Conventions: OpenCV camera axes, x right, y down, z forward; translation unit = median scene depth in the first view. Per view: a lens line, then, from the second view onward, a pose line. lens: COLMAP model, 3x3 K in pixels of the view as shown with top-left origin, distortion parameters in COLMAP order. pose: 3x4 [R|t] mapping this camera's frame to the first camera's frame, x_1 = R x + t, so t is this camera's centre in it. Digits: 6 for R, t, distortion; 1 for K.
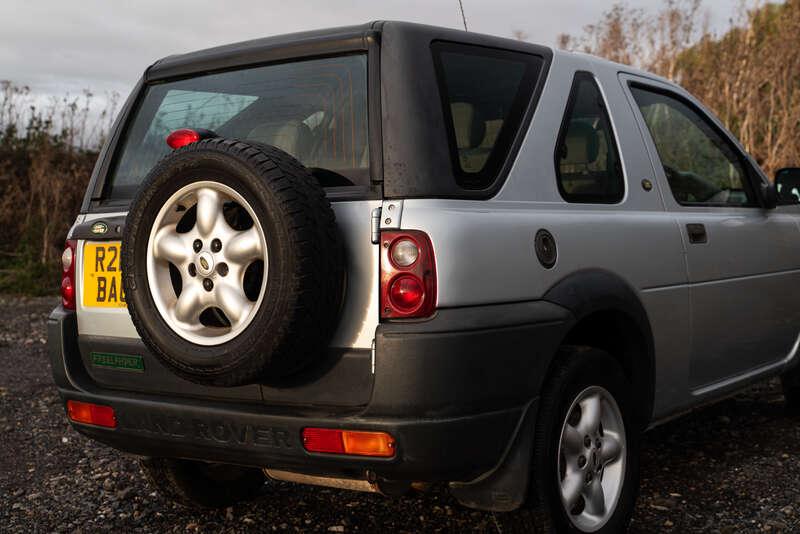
lens RADIAL K [[1258.0, 0, 400.0], [0, 1258.0, 267.0], [0, 0, 1]] dist [0.017134, -0.014361]
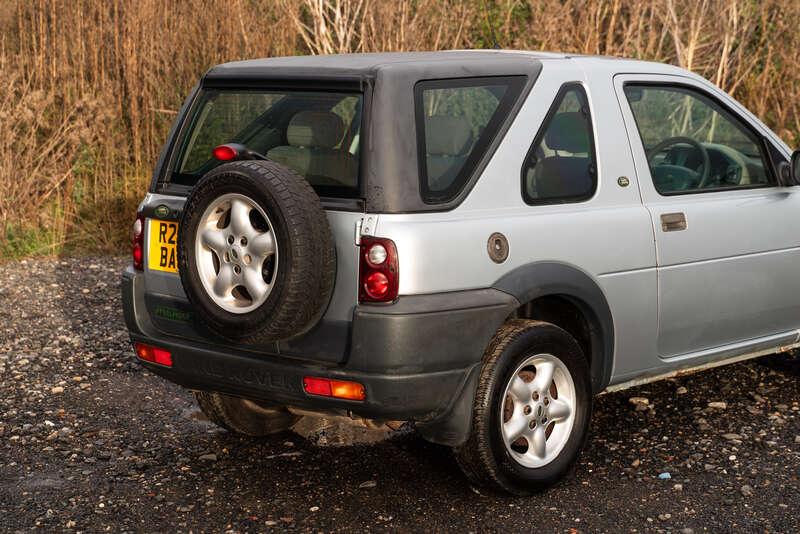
lens RADIAL K [[1852.1, 0, 400.0], [0, 1852.1, 267.0], [0, 0, 1]] dist [-0.002447, -0.014936]
pose [[0.992188, 0.046130, -0.115909, 0.242090], [-0.036257, 0.995645, 0.085890, -0.158263], [0.119366, -0.081016, 0.989539, -0.917313]]
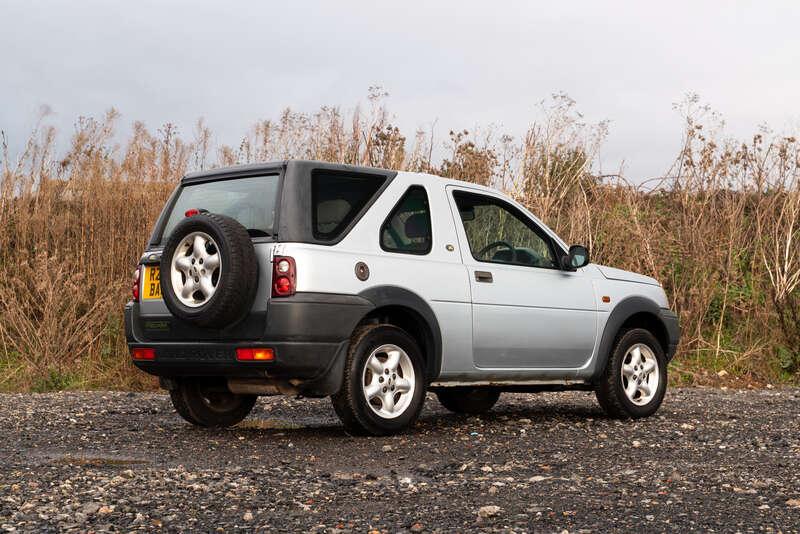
lens RADIAL K [[1553.9, 0, 400.0], [0, 1553.9, 267.0], [0, 0, 1]] dist [-0.011292, -0.153979]
pose [[0.992800, 0.037556, -0.113741, 0.473239], [-0.048827, 0.993990, -0.097980, 0.226130], [0.109377, 0.102828, 0.988667, -1.524987]]
